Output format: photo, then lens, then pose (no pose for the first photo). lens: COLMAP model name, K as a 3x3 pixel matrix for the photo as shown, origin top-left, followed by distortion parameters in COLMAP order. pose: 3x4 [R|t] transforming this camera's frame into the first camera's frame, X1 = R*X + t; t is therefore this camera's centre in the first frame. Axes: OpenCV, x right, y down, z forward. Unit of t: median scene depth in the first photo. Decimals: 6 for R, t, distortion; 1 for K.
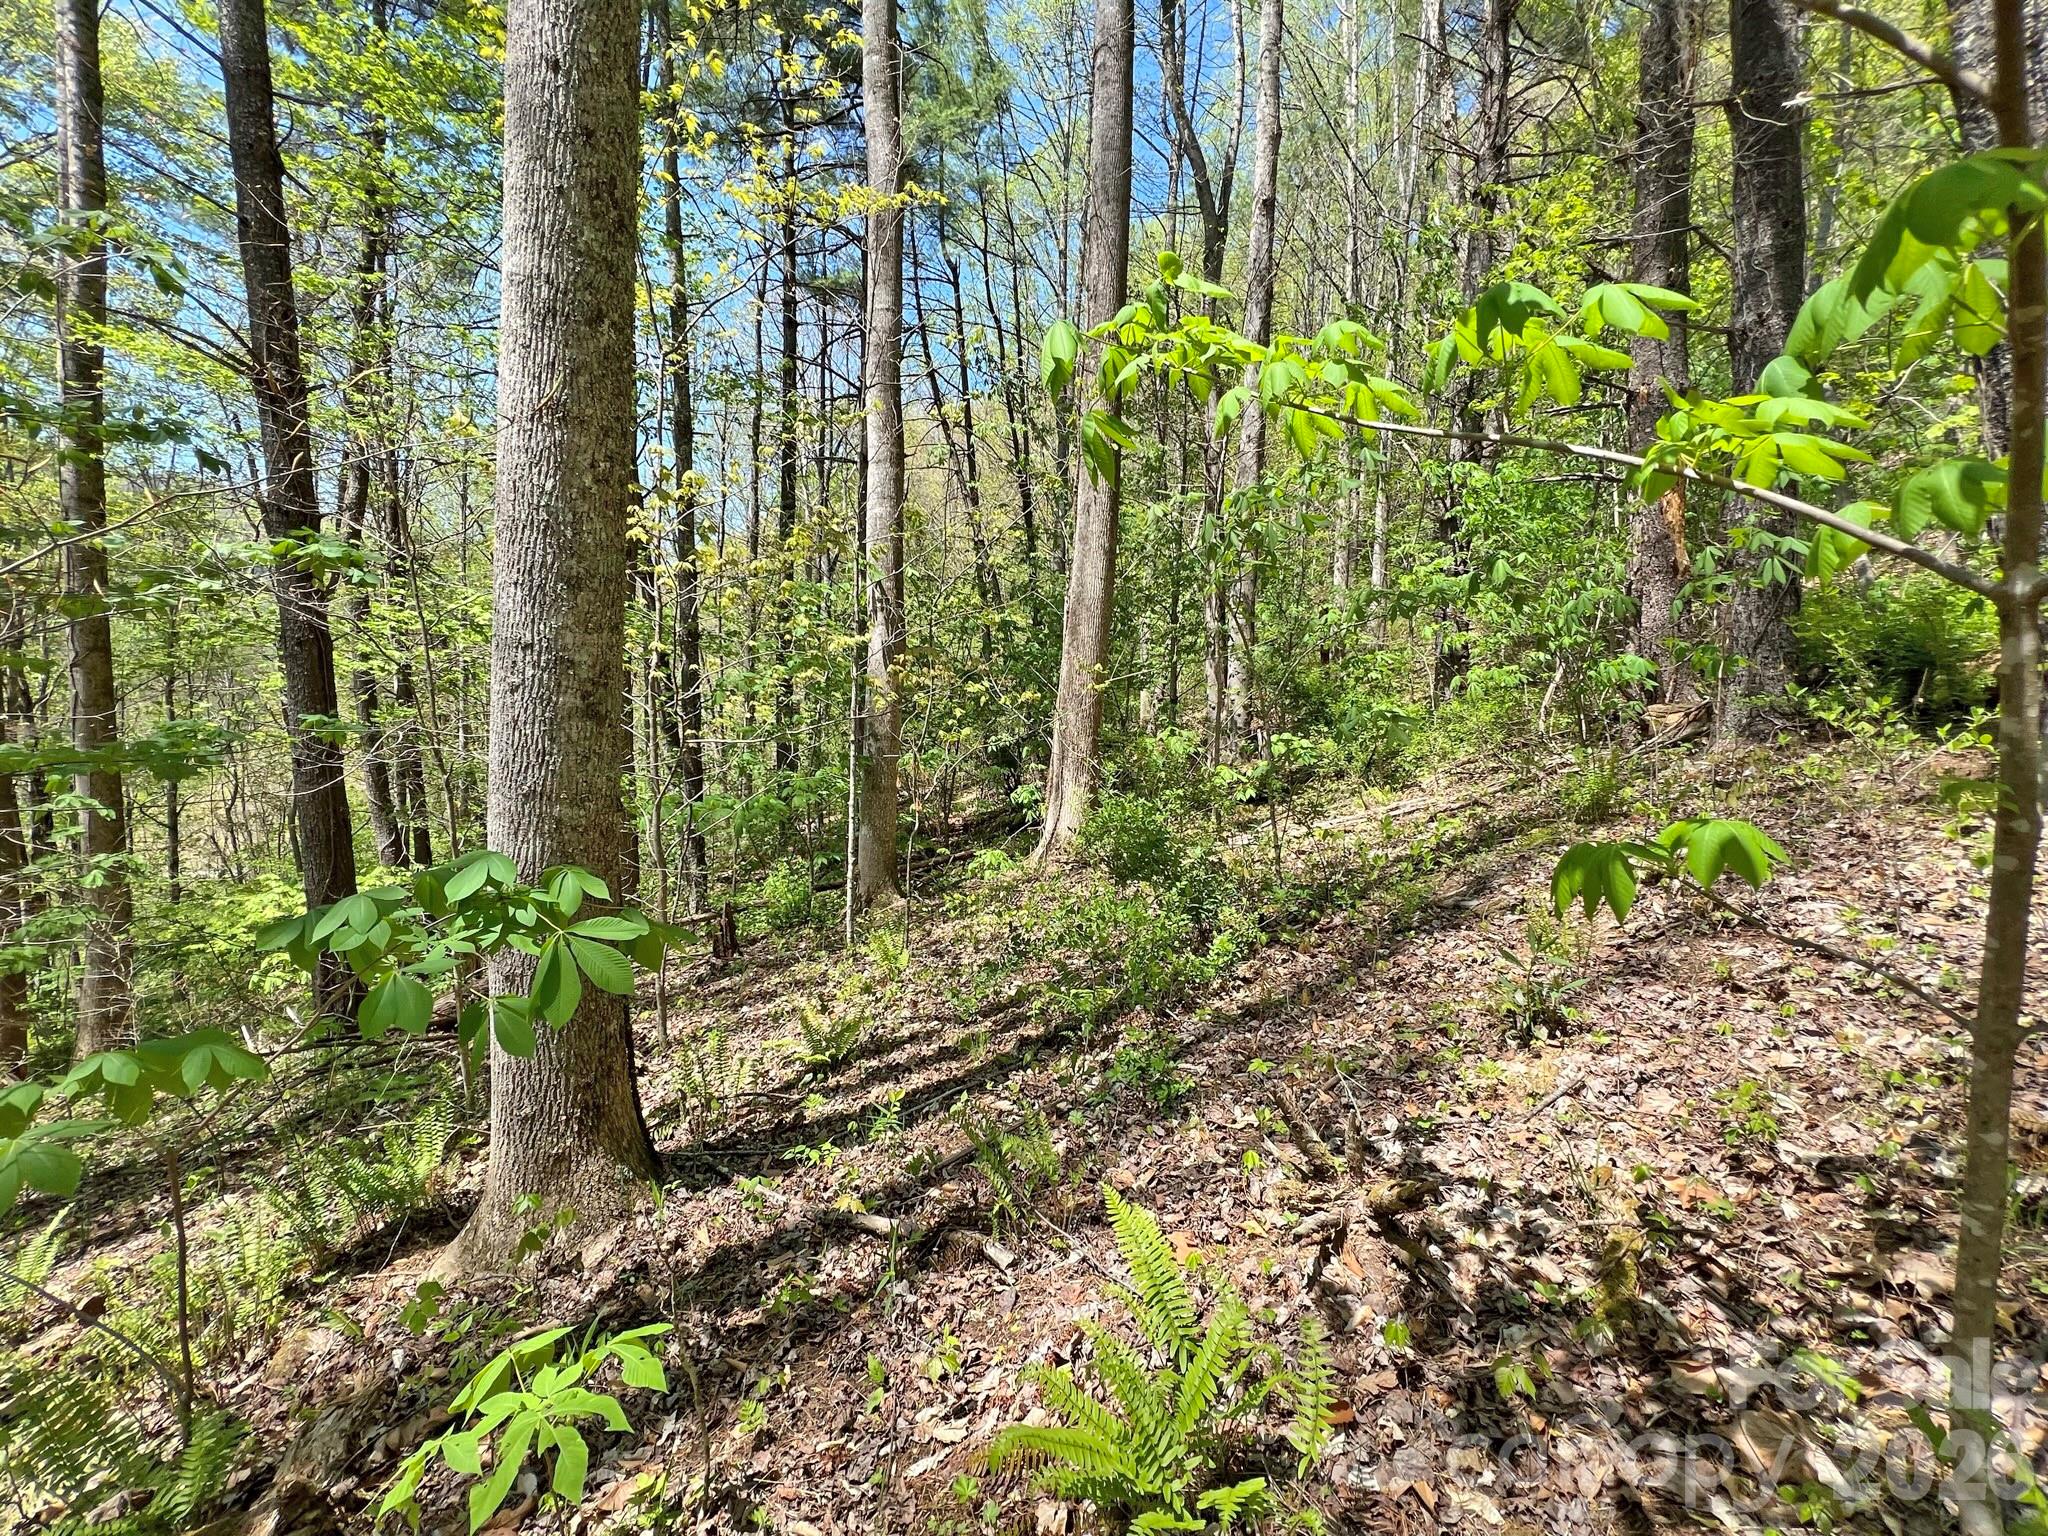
lens RADIAL K [[828.5, 0, 1037.7], [0, 828.5, 757.7], [0, 0, 1]] dist [-0.000008, 0.000046]
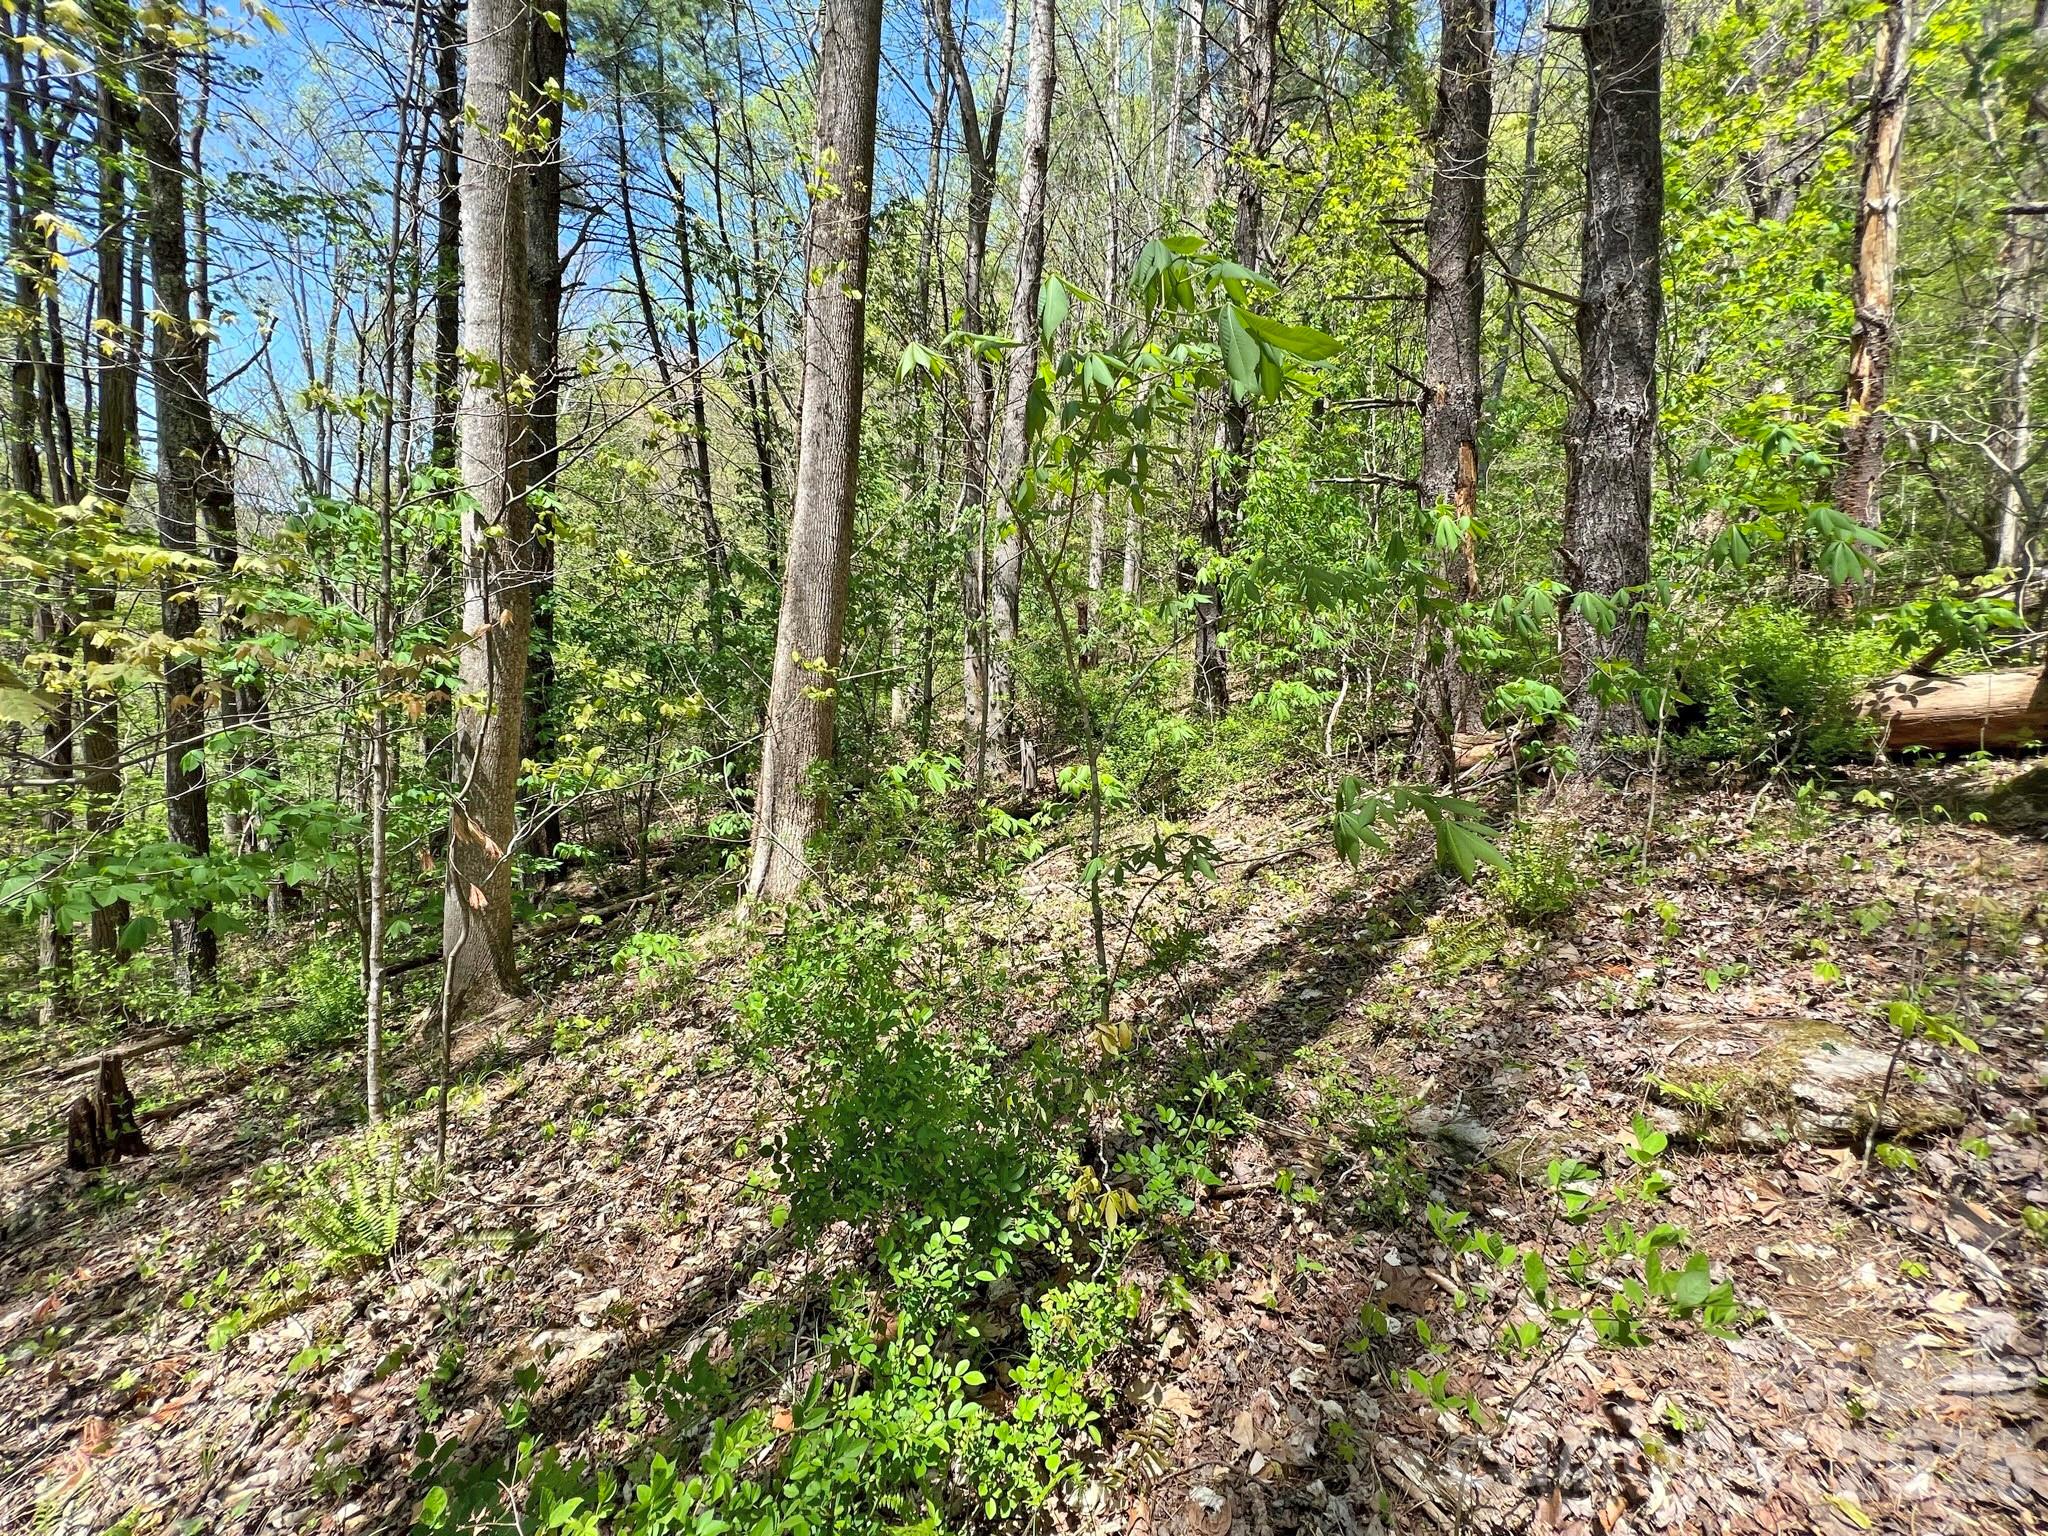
lens RADIAL K [[828.5, 0, 1037.7], [0, 828.5, 757.7], [0, 0, 1]] dist [-0.000008, 0.000046]
pose [[0.956462, 0.012373, 0.291595, 0.020798], [-0.013935, 0.999898, 0.003280, -0.016200], [-0.291525, -0.007201, 0.956536, 0.134779]]
